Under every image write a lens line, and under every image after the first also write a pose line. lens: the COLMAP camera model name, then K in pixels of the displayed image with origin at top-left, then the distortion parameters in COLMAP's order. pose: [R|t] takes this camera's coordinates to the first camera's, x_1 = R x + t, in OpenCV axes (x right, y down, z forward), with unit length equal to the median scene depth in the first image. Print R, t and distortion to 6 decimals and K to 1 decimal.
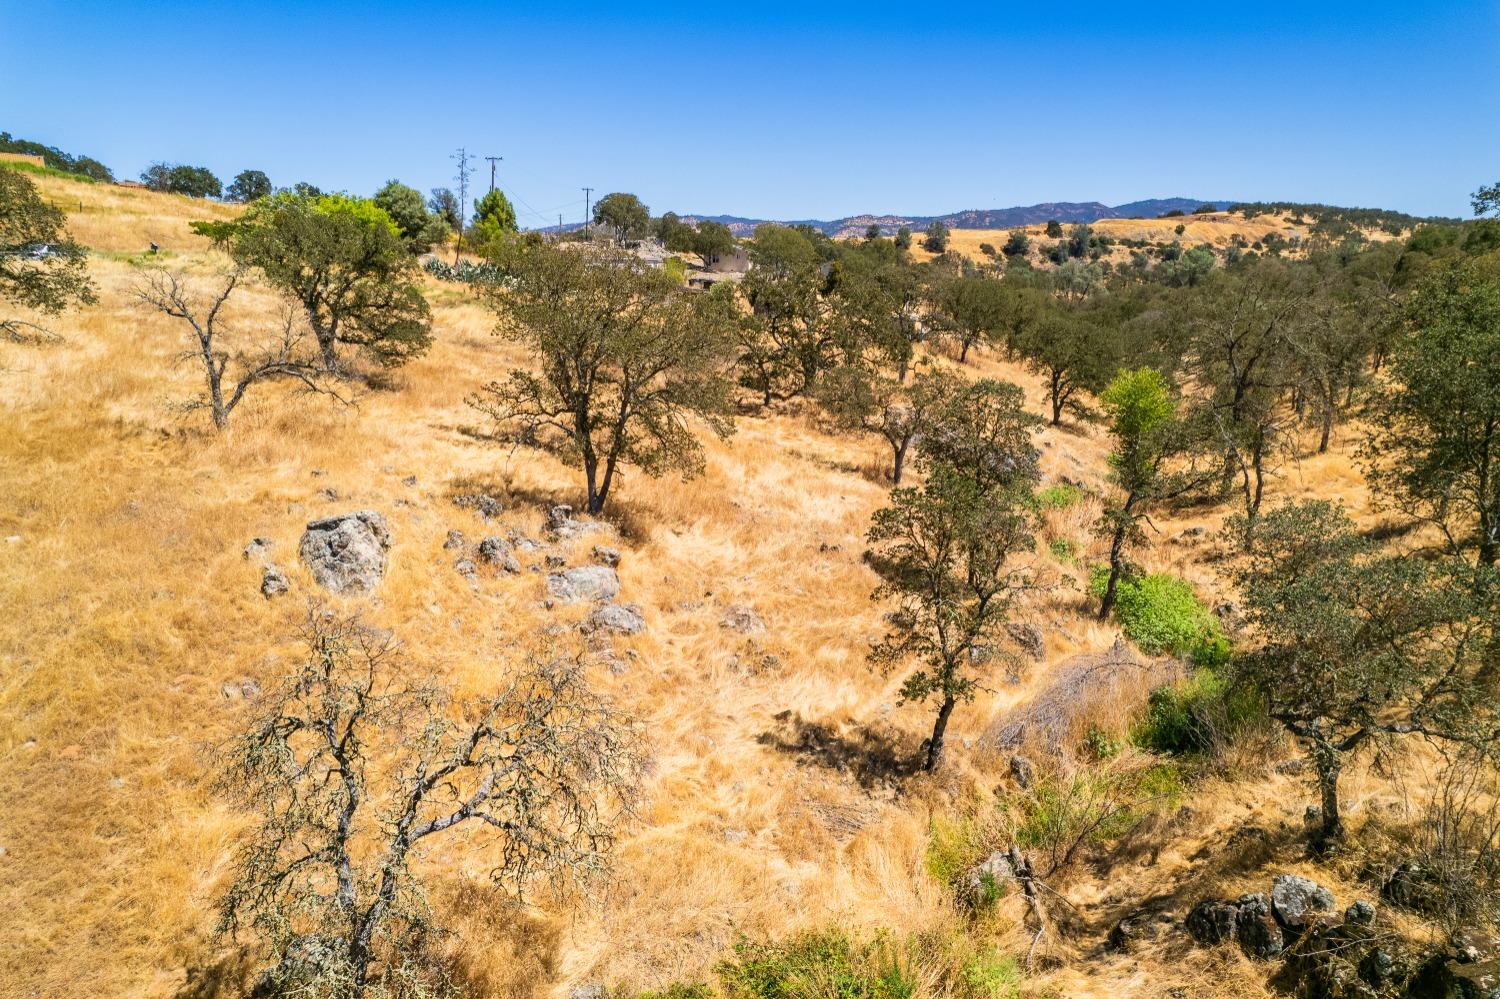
lens RADIAL K [[960.7, 0, 746.9], [0, 960.7, 507.6], [0, 0, 1]] dist [-0.074347, 0.068207]
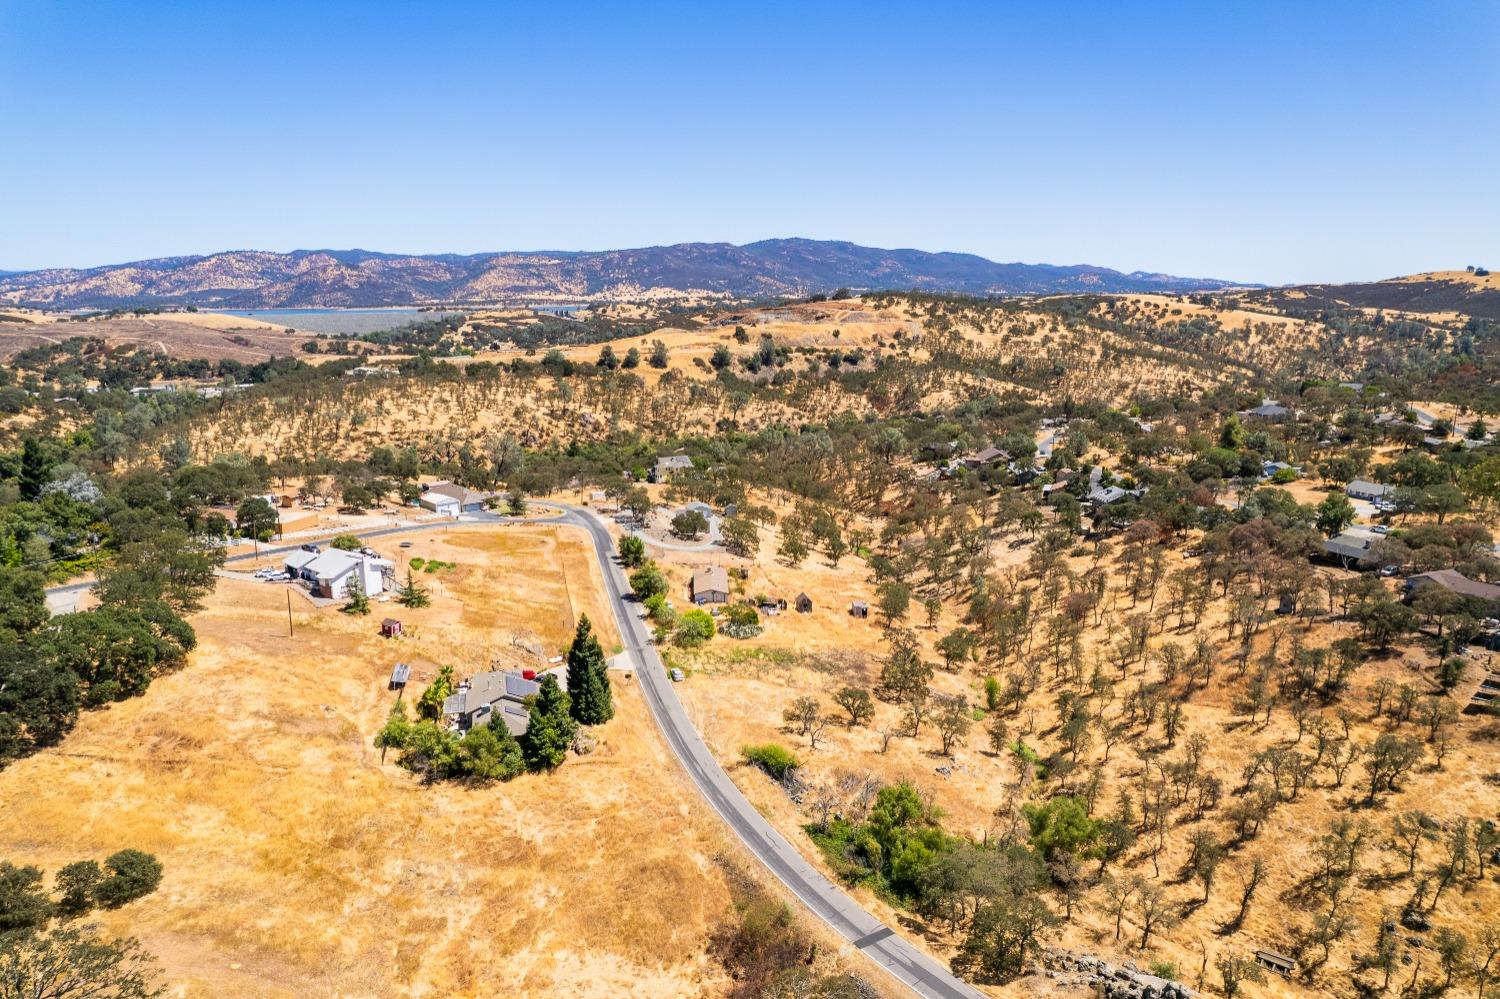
lens RADIAL K [[960.7, 0, 746.9], [0, 960.7, 507.6], [0, 0, 1]] dist [-0.074347, 0.068207]
pose [[0.934099, -0.078032, 0.348383, -0.248283], [0.087509, 0.996097, -0.011522, -0.119114], [-0.346124, 0.041249, 0.937281, -0.318592]]
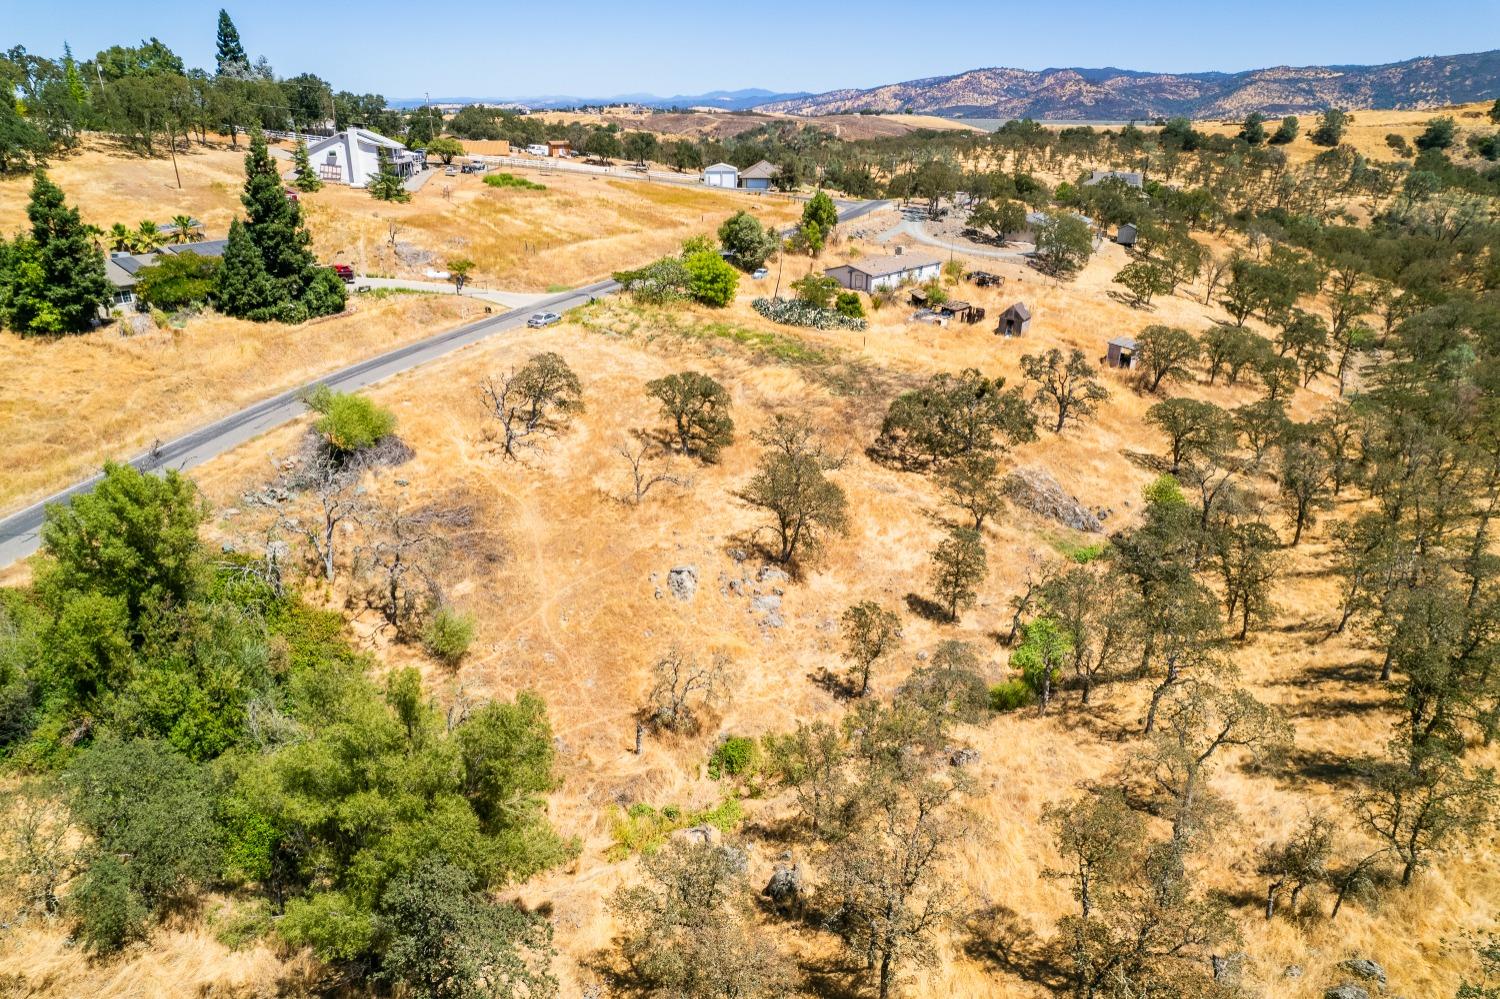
lens RADIAL K [[960.7, 0, 746.9], [0, 960.7, 507.6], [0, 0, 1]] dist [-0.074347, 0.068207]
pose [[0.936338, 0.135665, -0.323831, 0.037694], [-0.089321, 0.984028, 0.153980, -0.036559], [0.339549, -0.115252, 0.933501, -0.091050]]
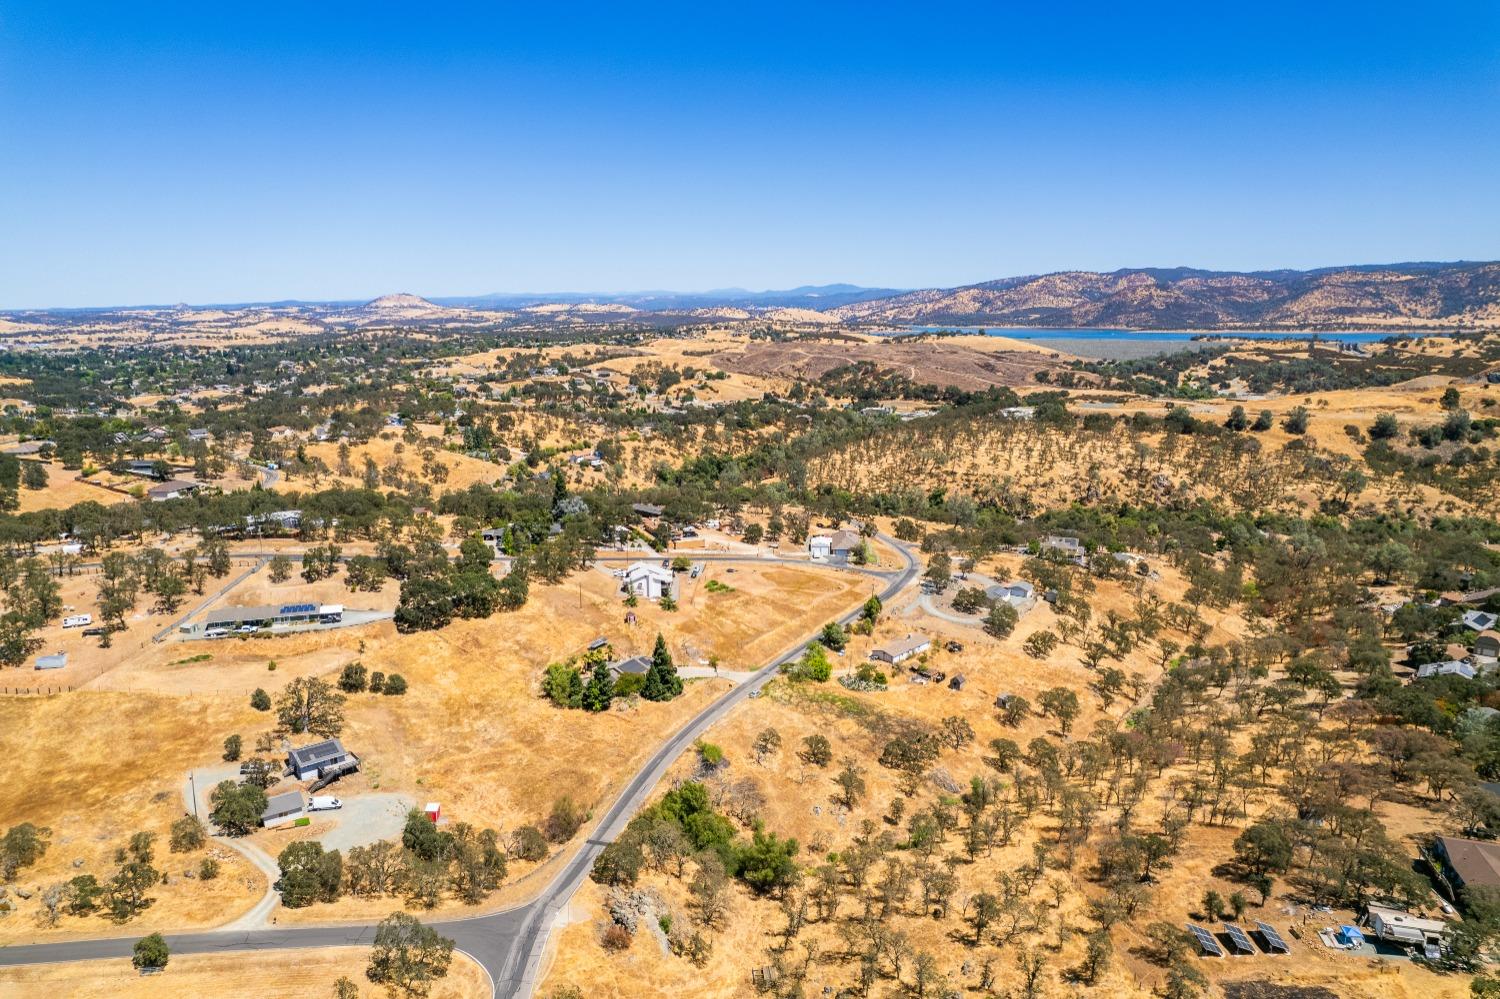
lens RADIAL K [[960.7, 0, 746.9], [0, 960.7, 507.6], [0, 0, 1]] dist [-0.074347, 0.068207]
pose [[0.901523, 0.082719, -0.424752, 0.169177], [-0.100814, 0.994699, -0.020260, -0.165778], [0.420824, 0.061086, 0.905083, -0.499924]]
